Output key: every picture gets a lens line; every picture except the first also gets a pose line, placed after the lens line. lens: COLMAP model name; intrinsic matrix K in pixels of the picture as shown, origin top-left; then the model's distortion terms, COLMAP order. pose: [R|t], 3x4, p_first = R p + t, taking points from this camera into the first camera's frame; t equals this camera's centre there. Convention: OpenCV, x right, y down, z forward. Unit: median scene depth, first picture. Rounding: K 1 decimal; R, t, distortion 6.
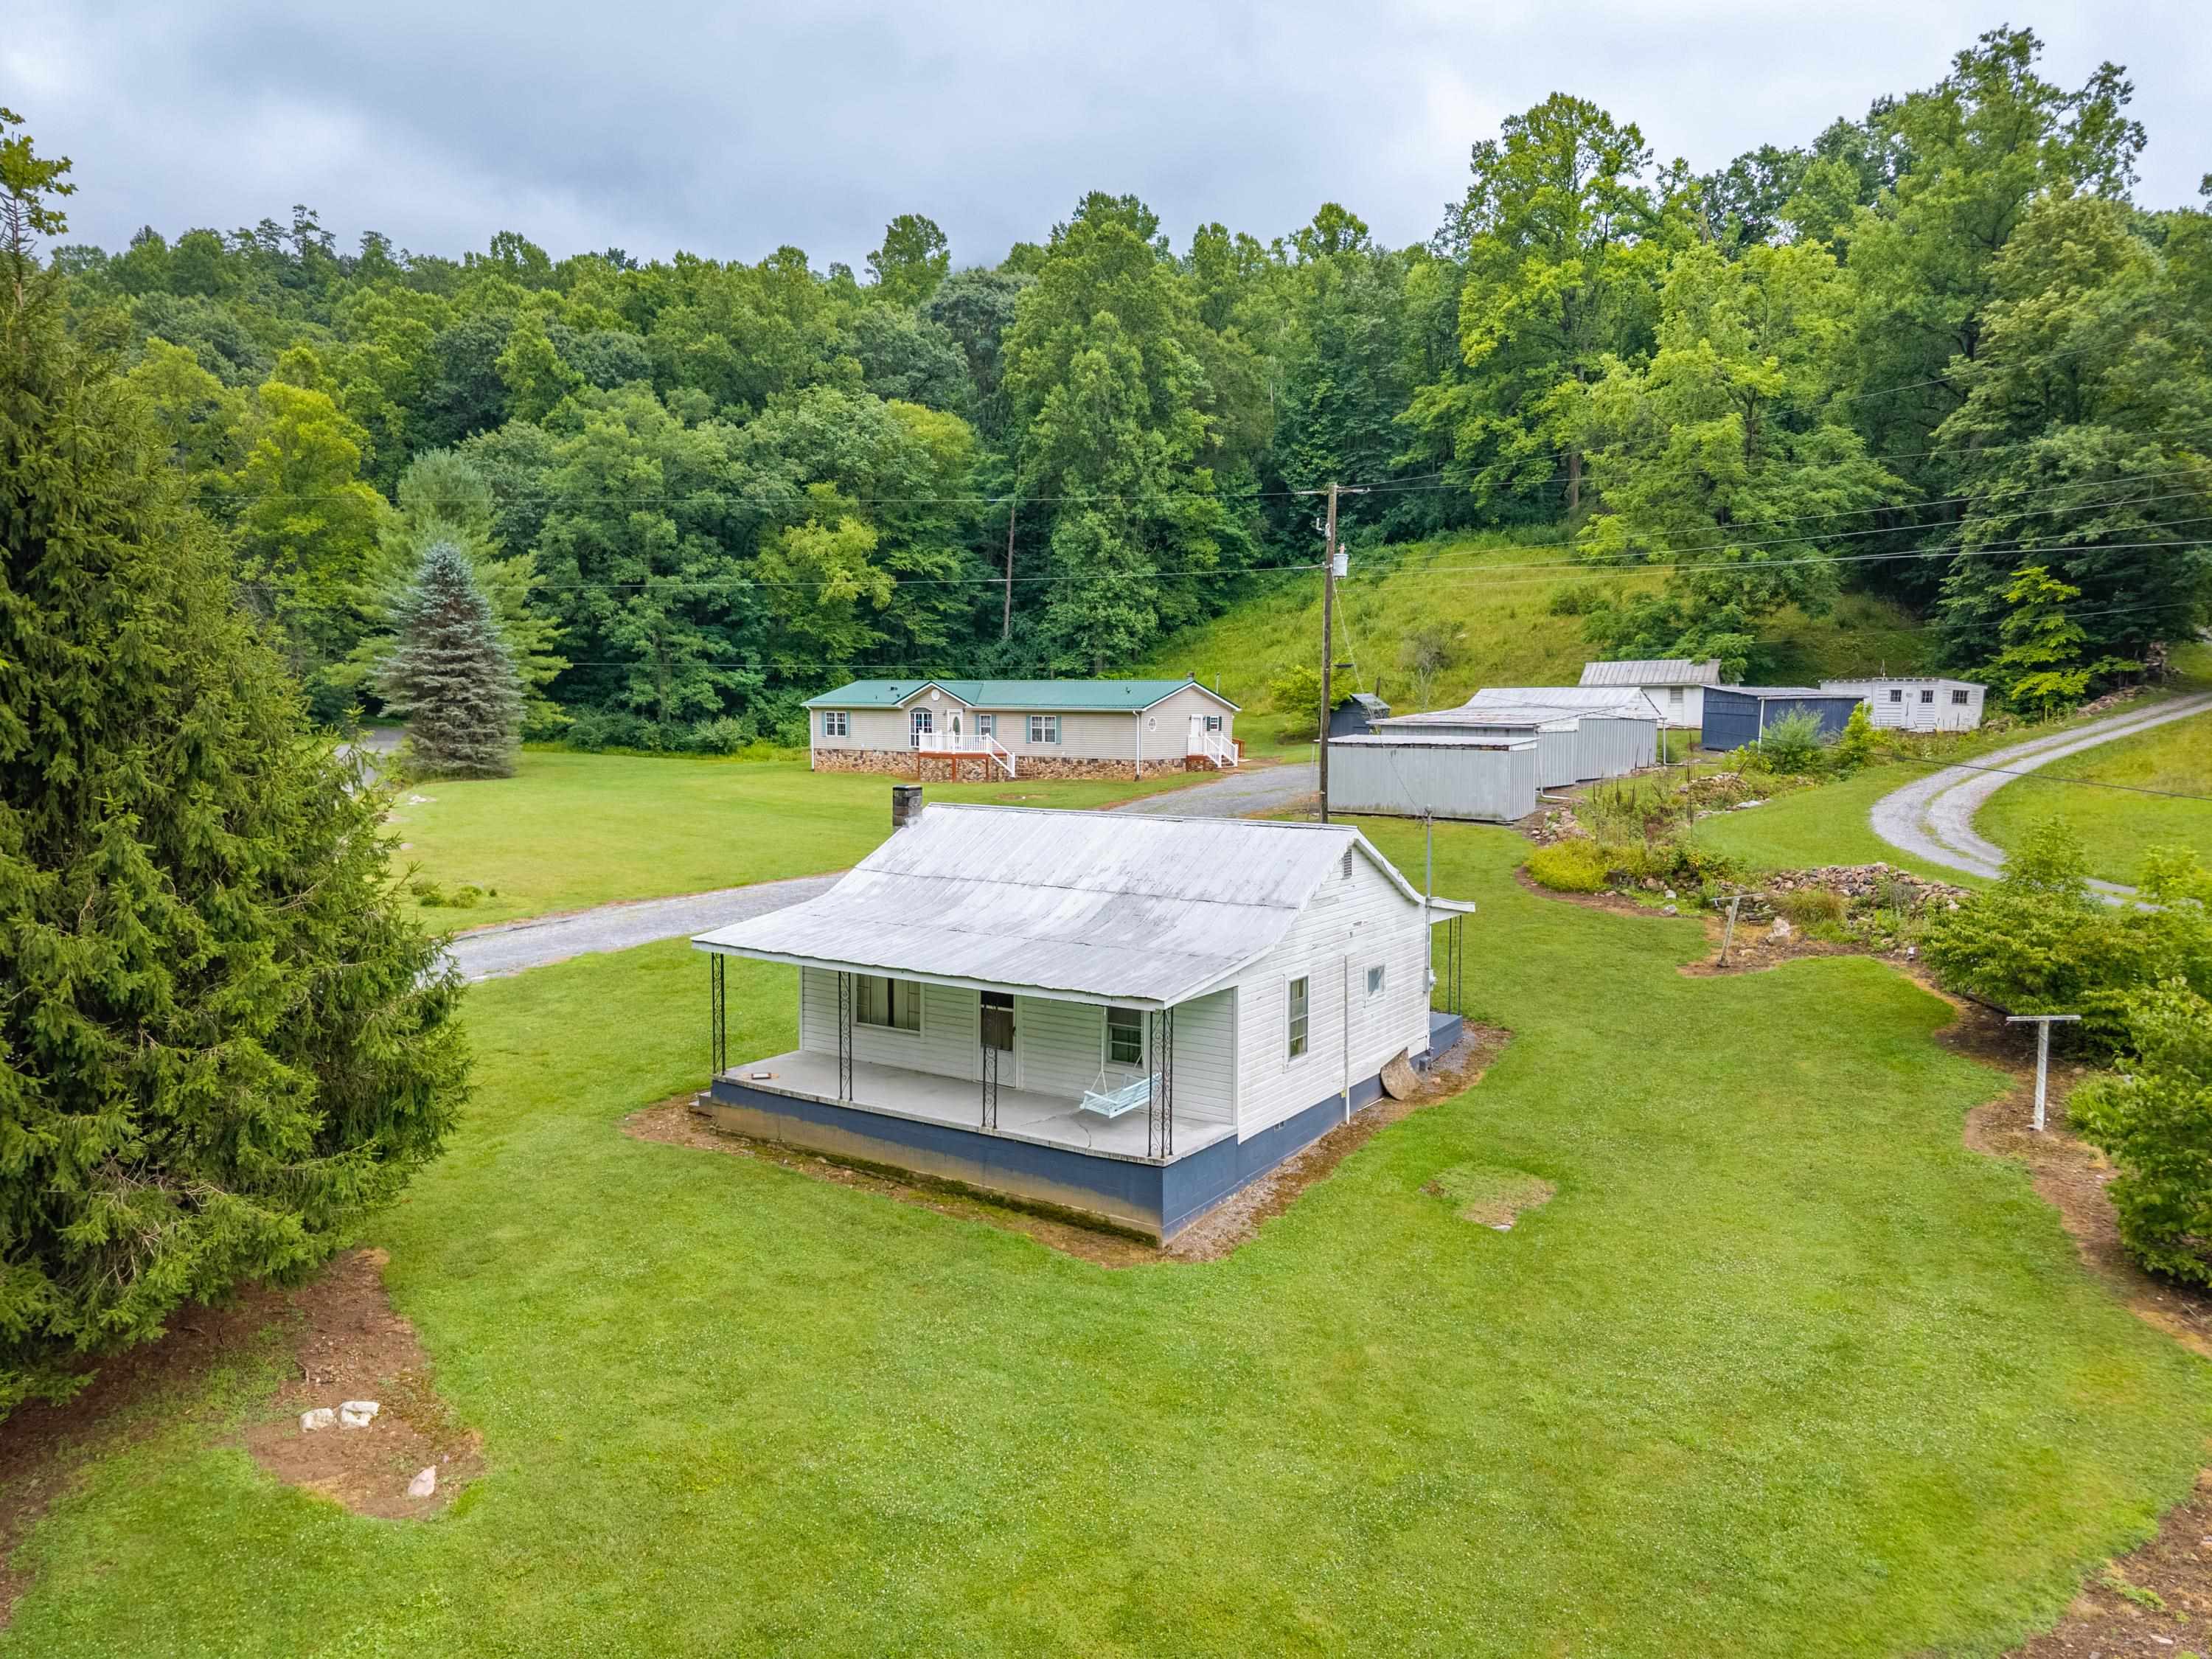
lens RADIAL K [[1489.2, 0, 1110.1], [0, 1489.2, 840.1], [0, 0, 1]] dist [0.010011, -0.004974]
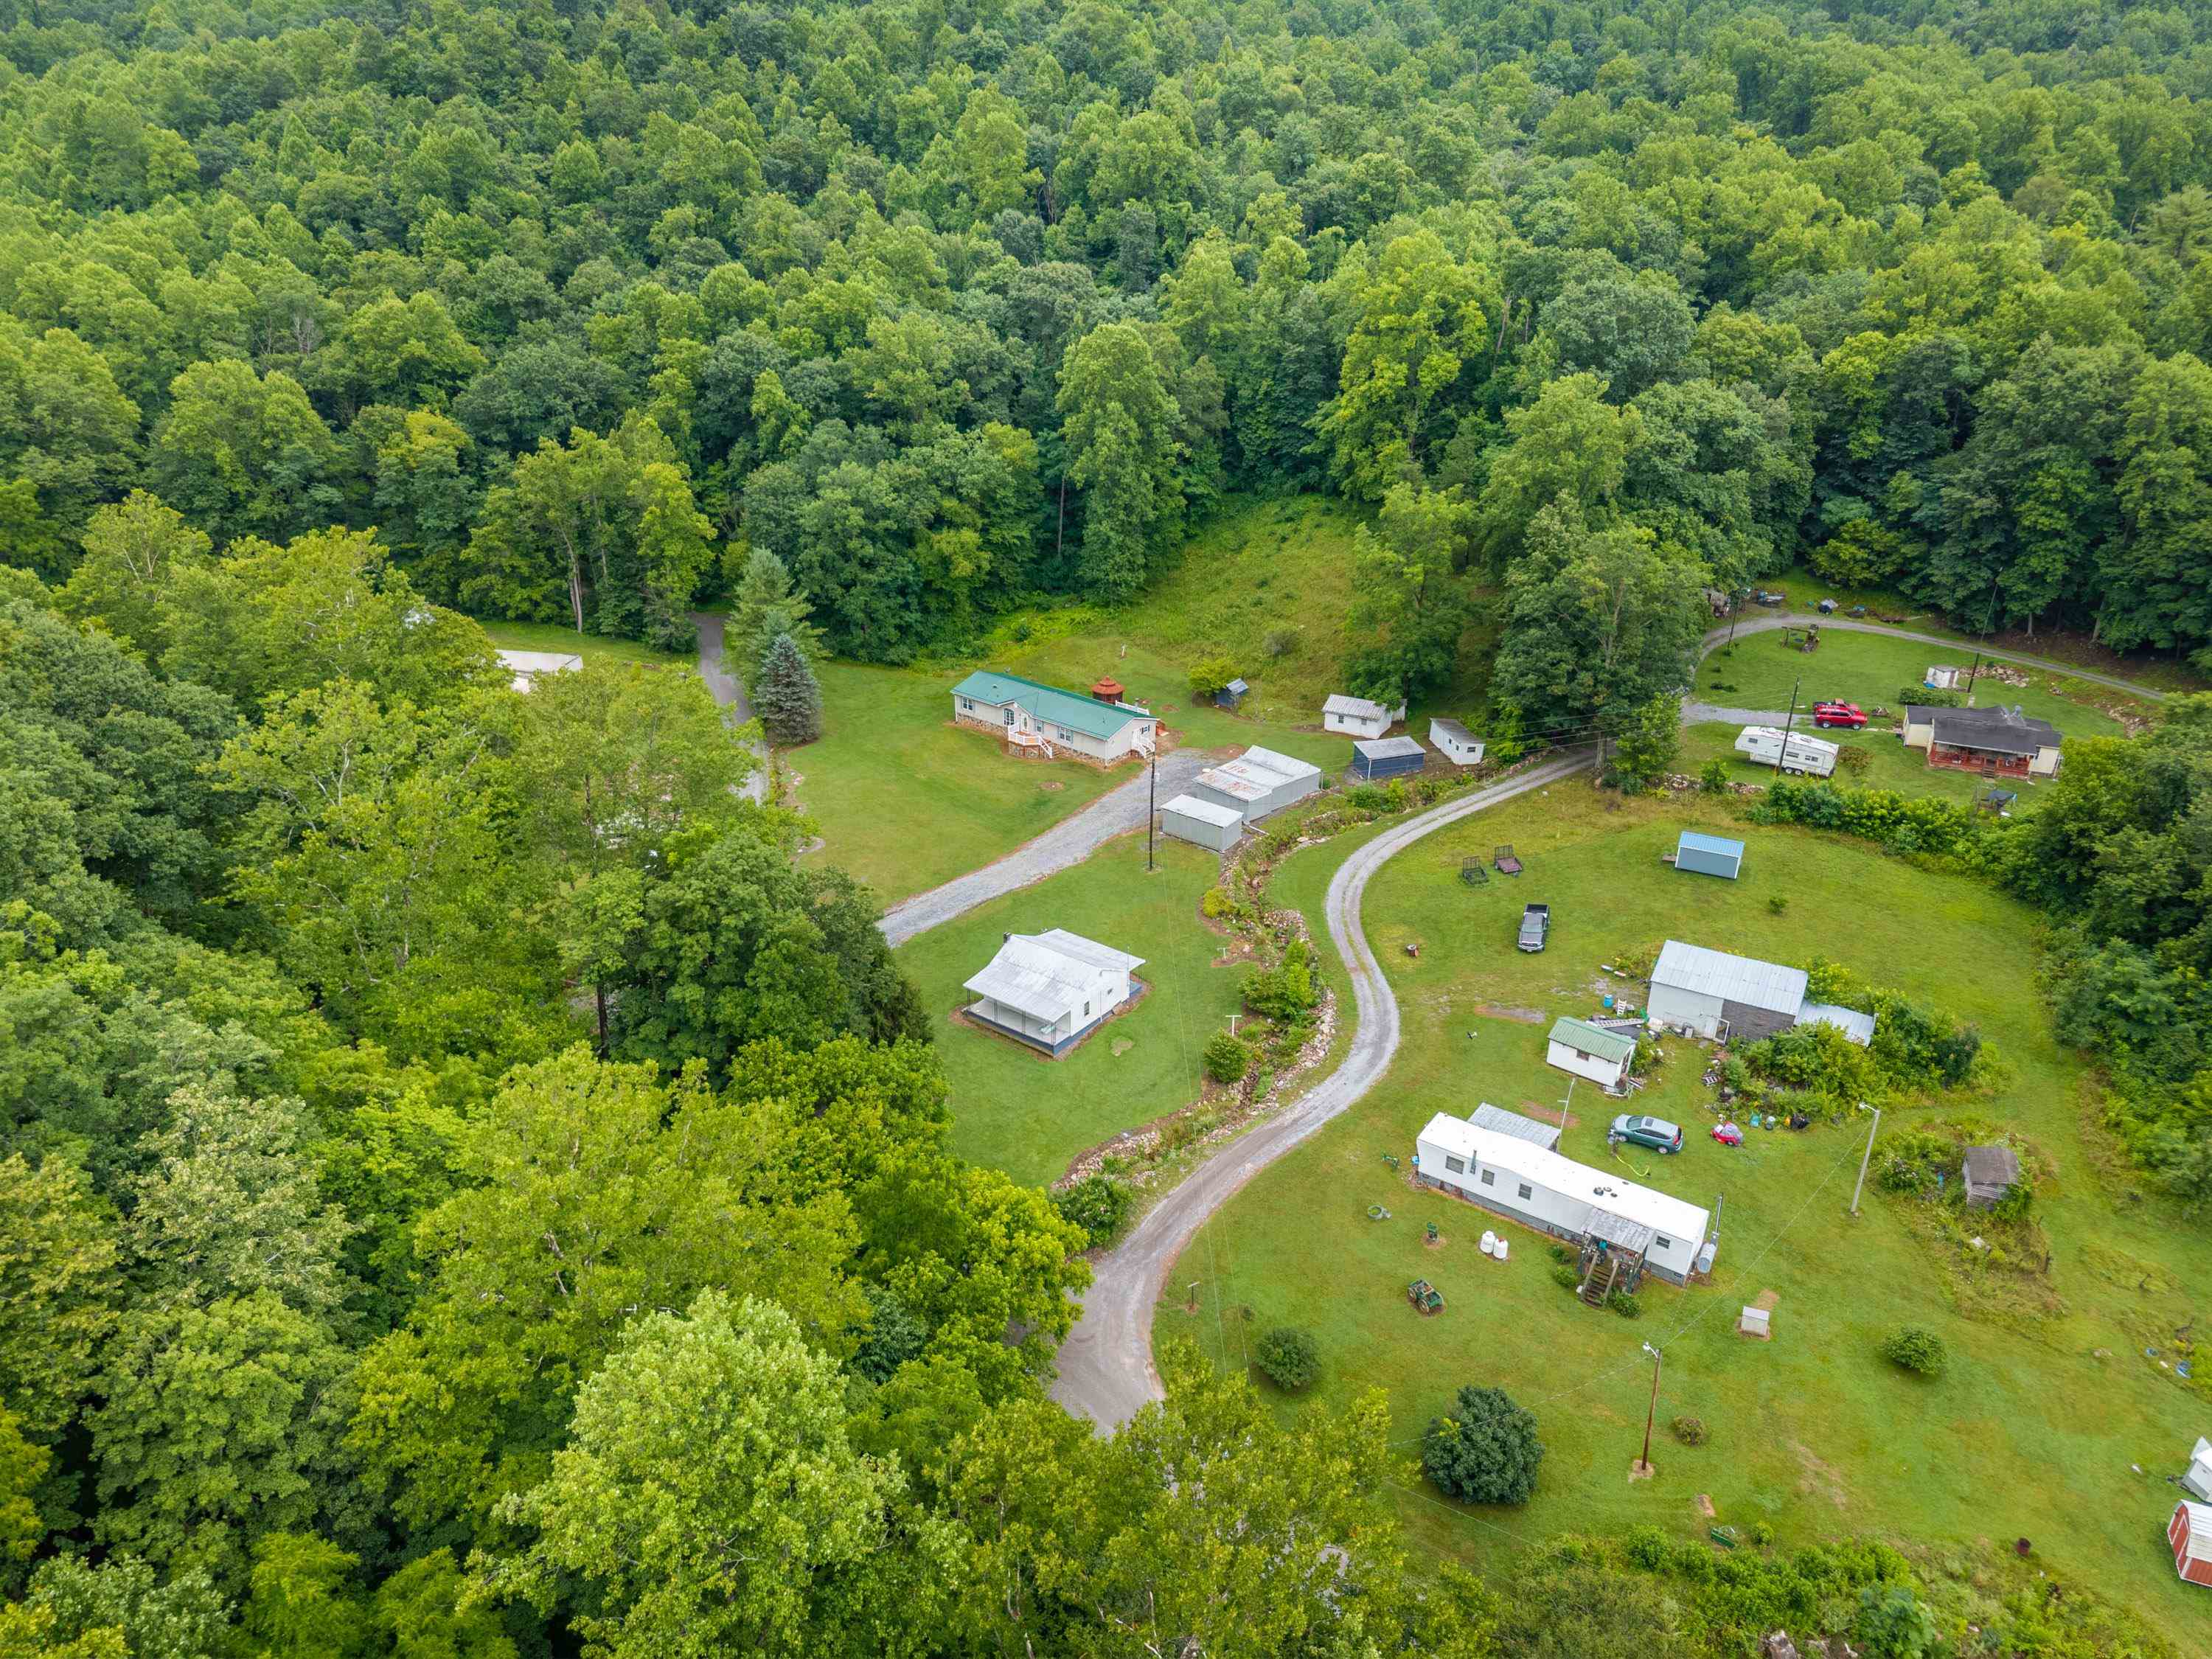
lens RADIAL K [[1481.2, 0, 1111.8], [0, 1481.2, 865.9], [0, 0, 1]] dist [0.032623, -0.045257]
pose [[0.998089, 0.033995, -0.051593, 0.096802], [-0.014226, 0.939036, 0.343526, -0.436217], [0.060126, -0.342135, 0.937725, -0.745195]]
